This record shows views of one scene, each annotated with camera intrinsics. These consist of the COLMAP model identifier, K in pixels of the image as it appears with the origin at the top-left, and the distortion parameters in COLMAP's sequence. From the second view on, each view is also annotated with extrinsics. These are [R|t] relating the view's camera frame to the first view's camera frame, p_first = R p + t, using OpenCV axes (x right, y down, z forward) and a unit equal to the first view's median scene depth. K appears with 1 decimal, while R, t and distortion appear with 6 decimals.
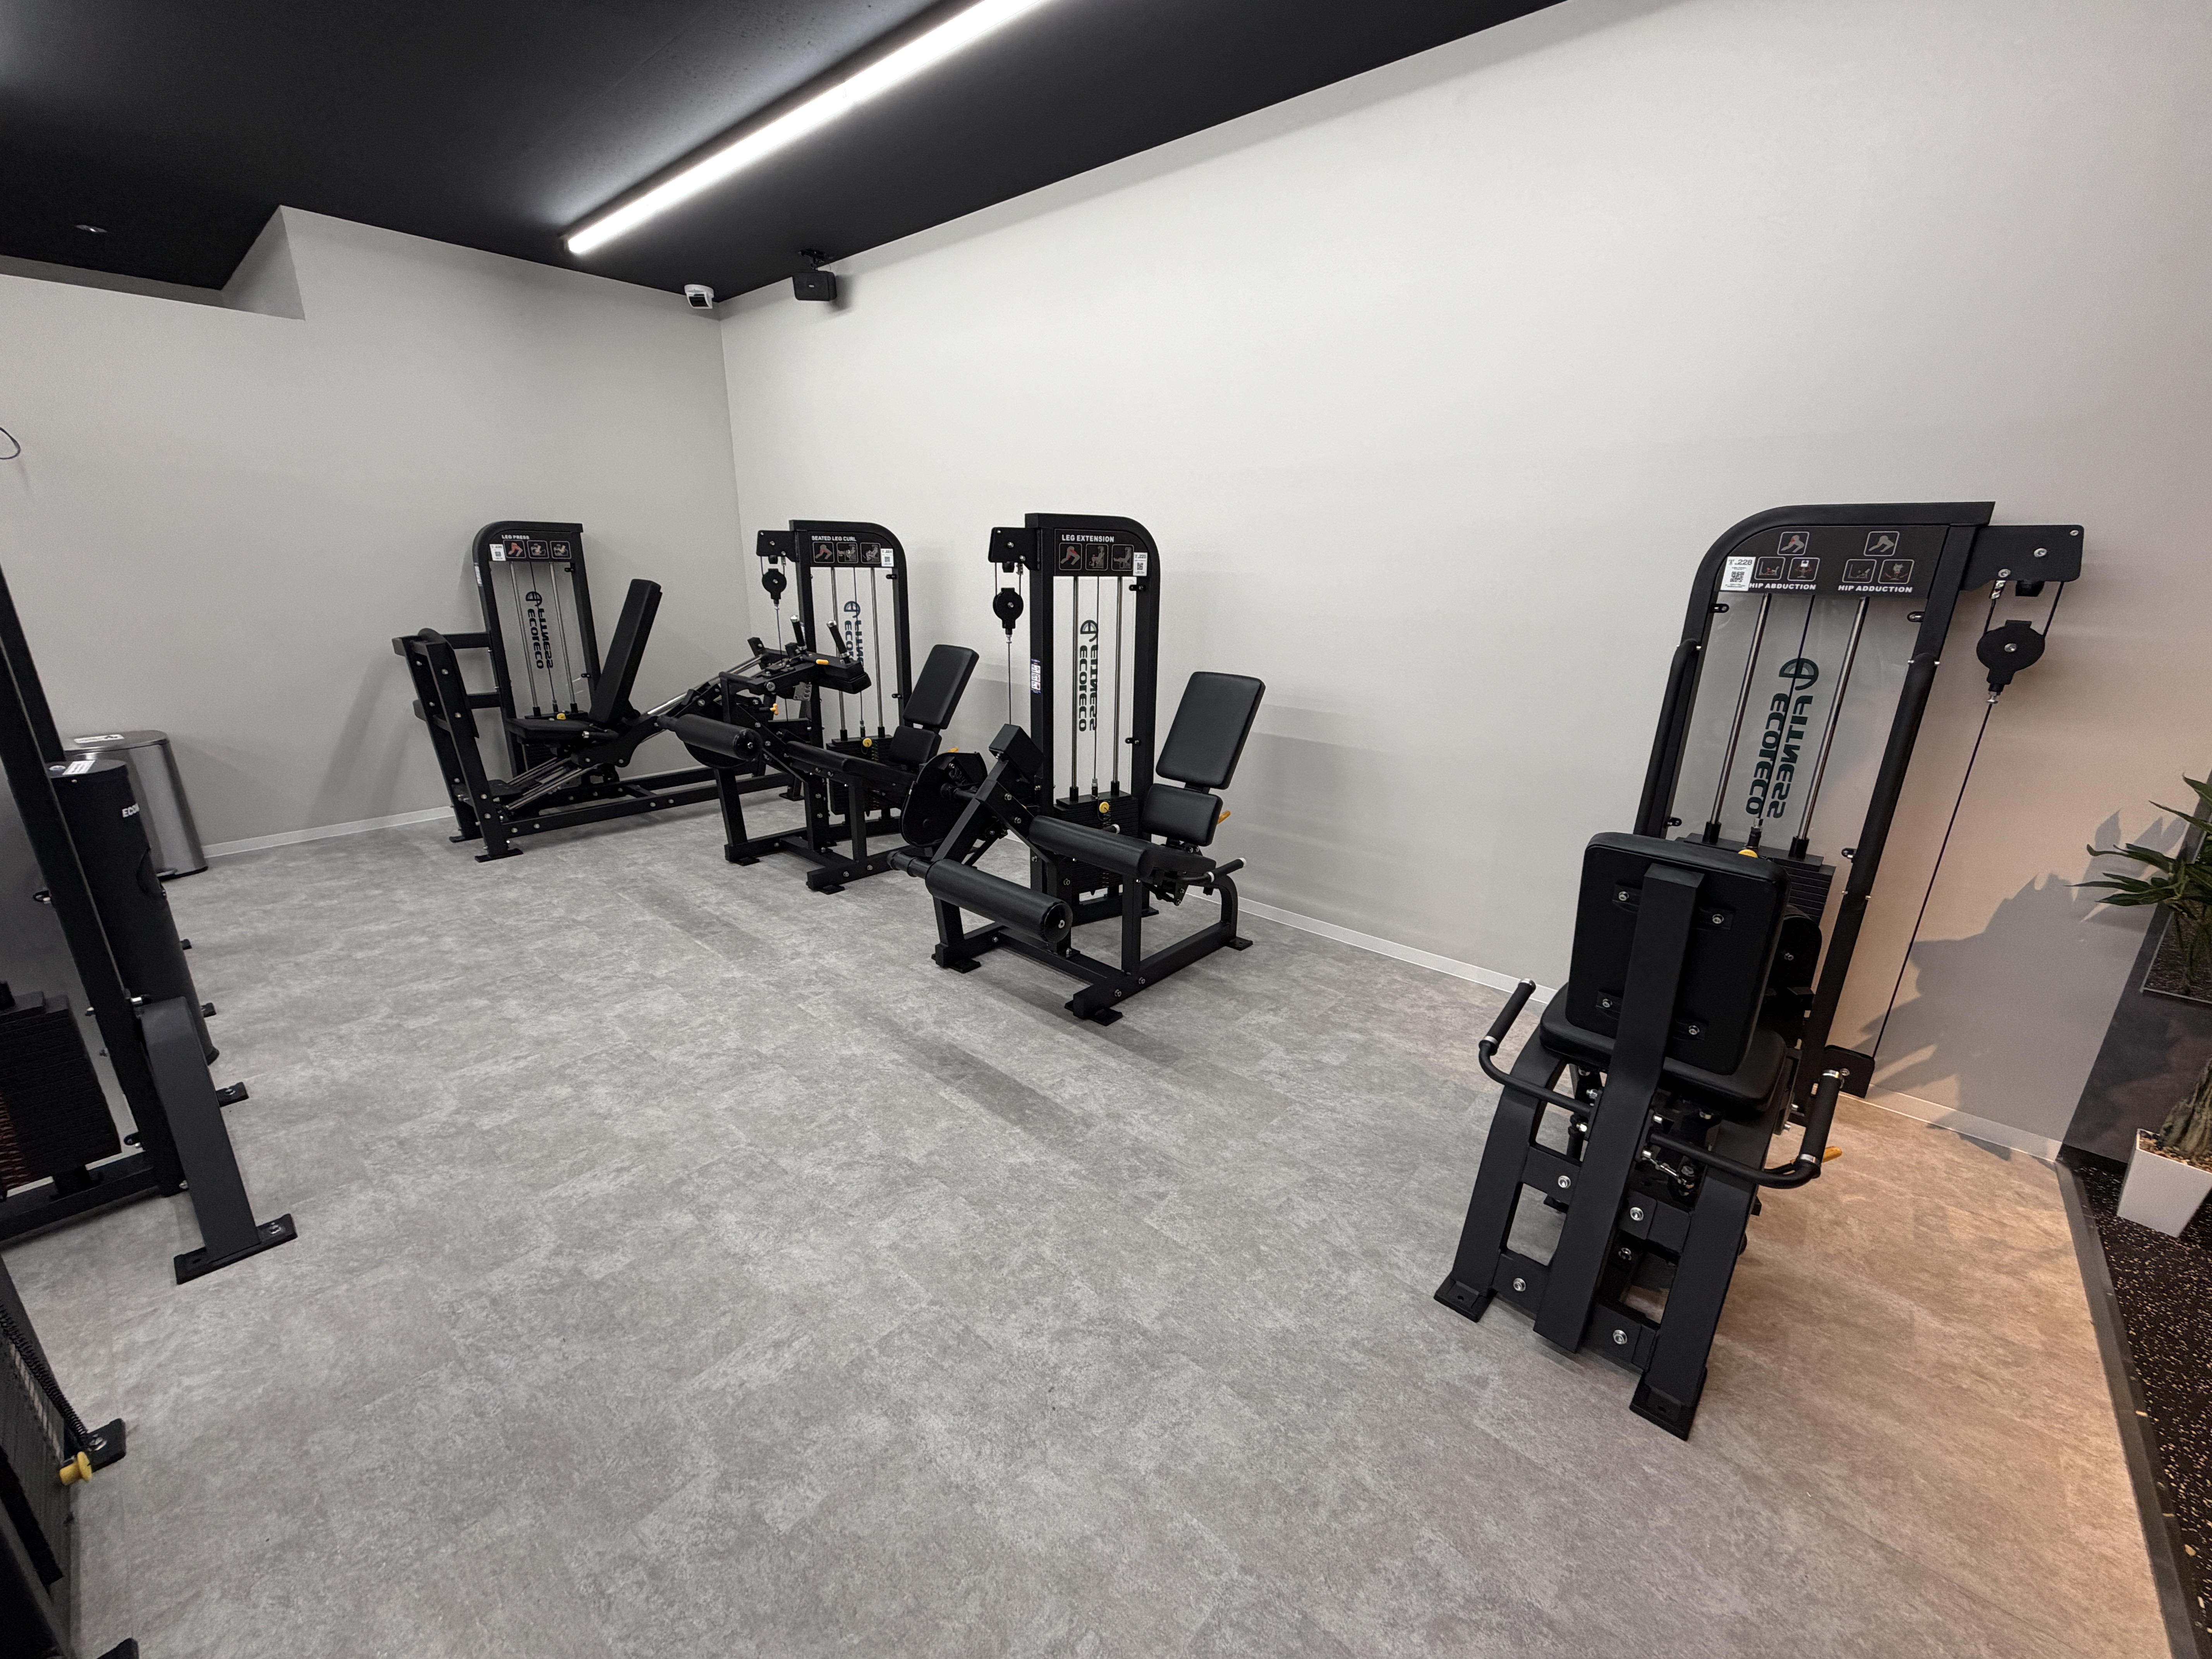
lens RADIAL K [[877.1, 0, 1116.0], [0, 877.1, 837.1], [0, 0, 1]] dist [0.001830, 0.000087]
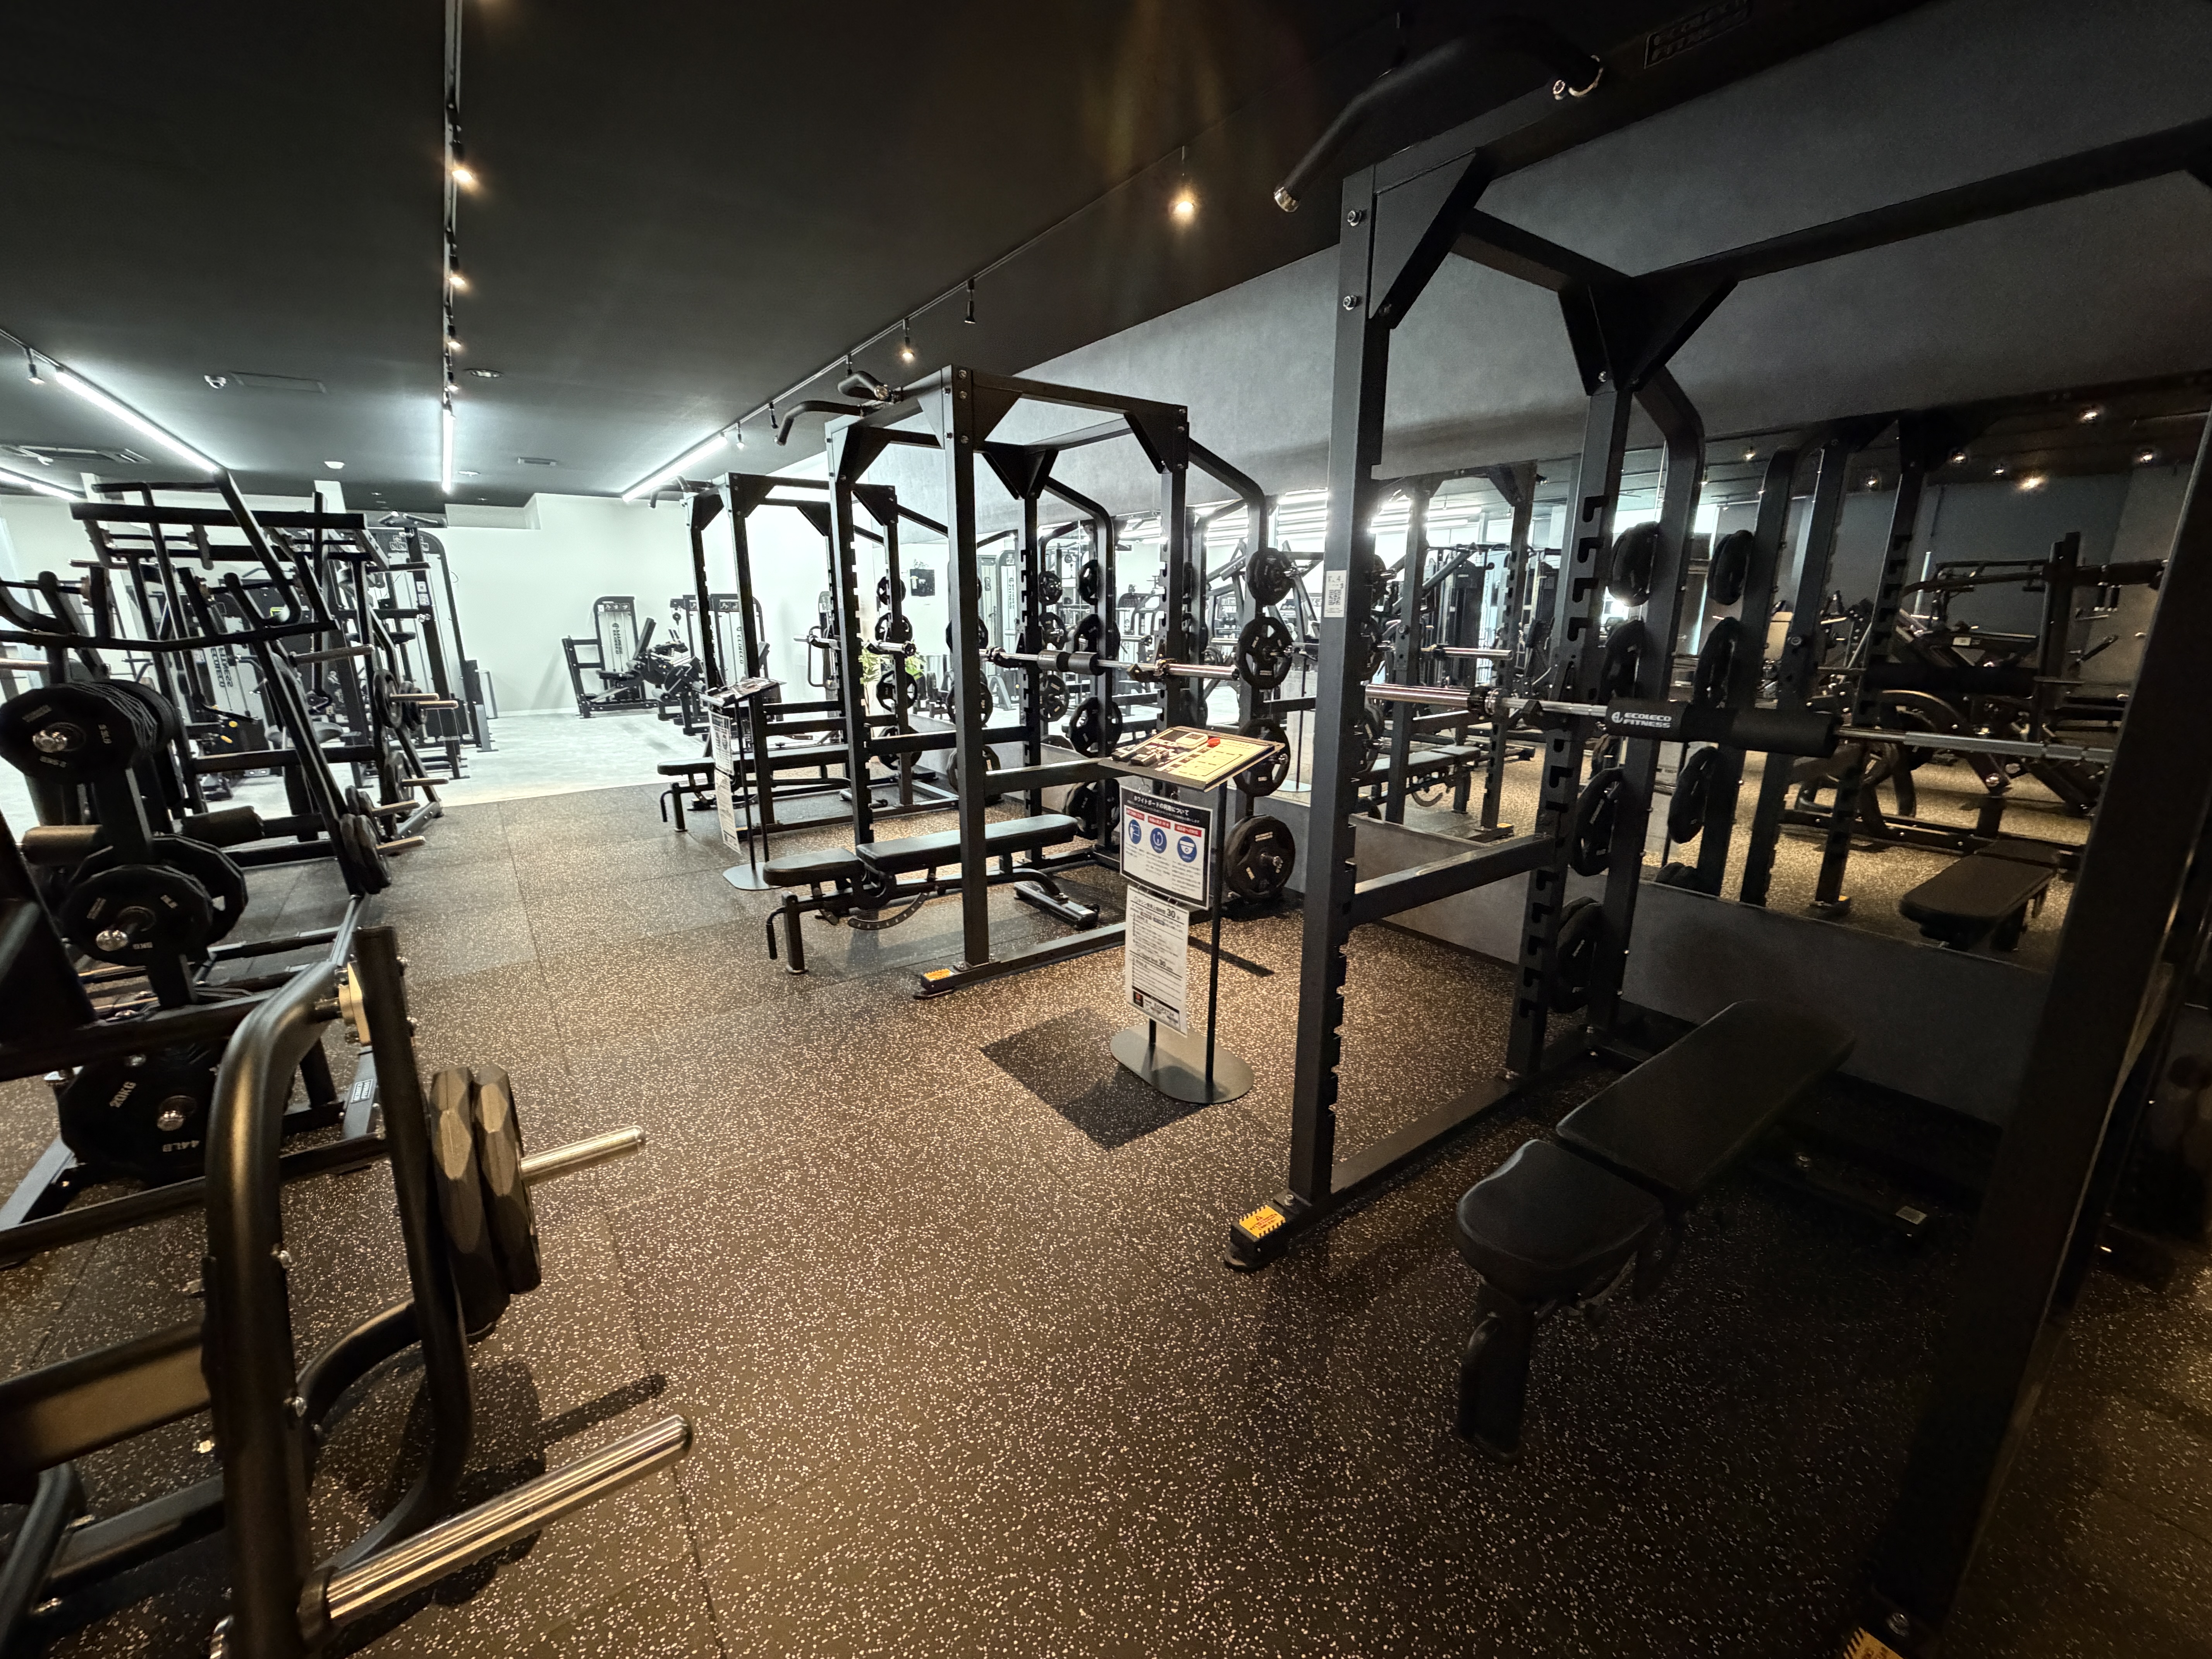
lens RADIAL K [[877.1, 0, 1094.3], [0, 877.1, 831.7], [0, 0, 1]] dist [0.001830, 0.000087]
pose [[0.972693, 0.042072, -0.228249, 1.336451], [-0.054535, 0.997330, -0.048570, 0.382021], [0.225596, 0.059691, 0.972391, -1.157068]]
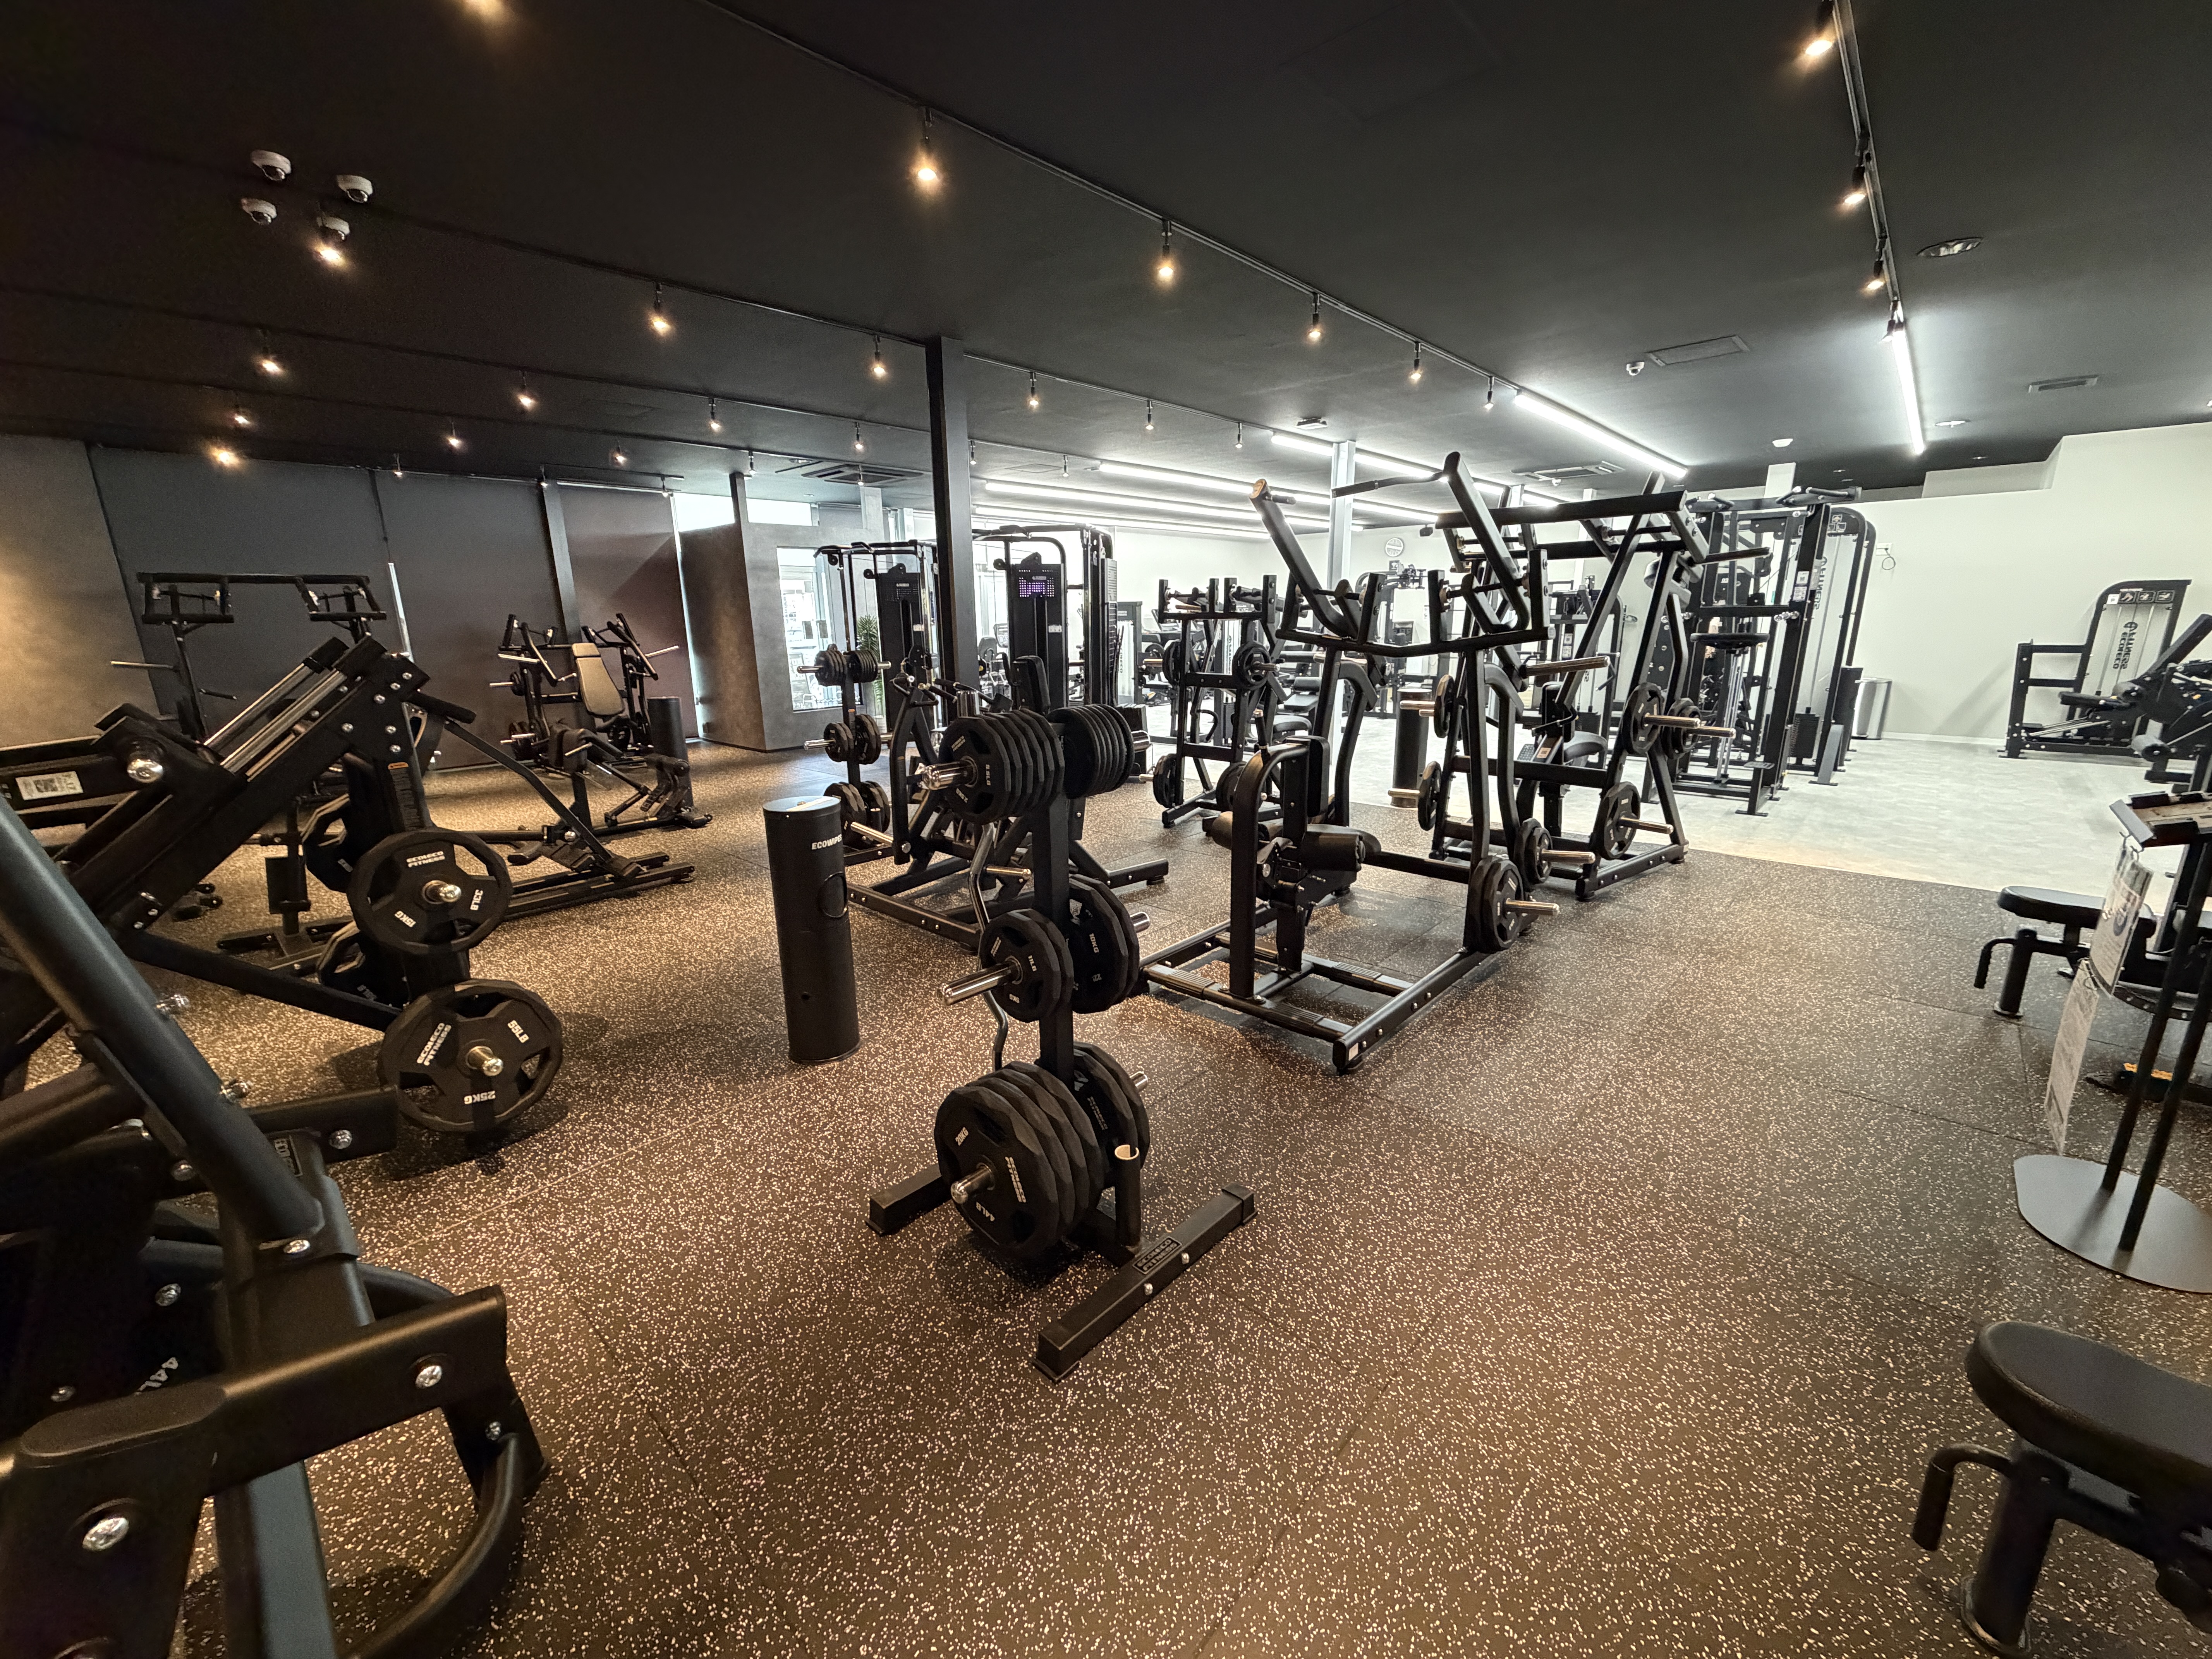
lens RADIAL K [[877.1, 0, 1109.3], [0, 877.1, 832.7], [0, 0, 1]] dist [0.001830, 0.000087]
pose [[-0.030638, 0.236081, -0.971250, 1.135953], [-0.288690, 0.928204, 0.234724, 0.262944], [0.956932, 0.287582, 0.039716, -0.816686]]
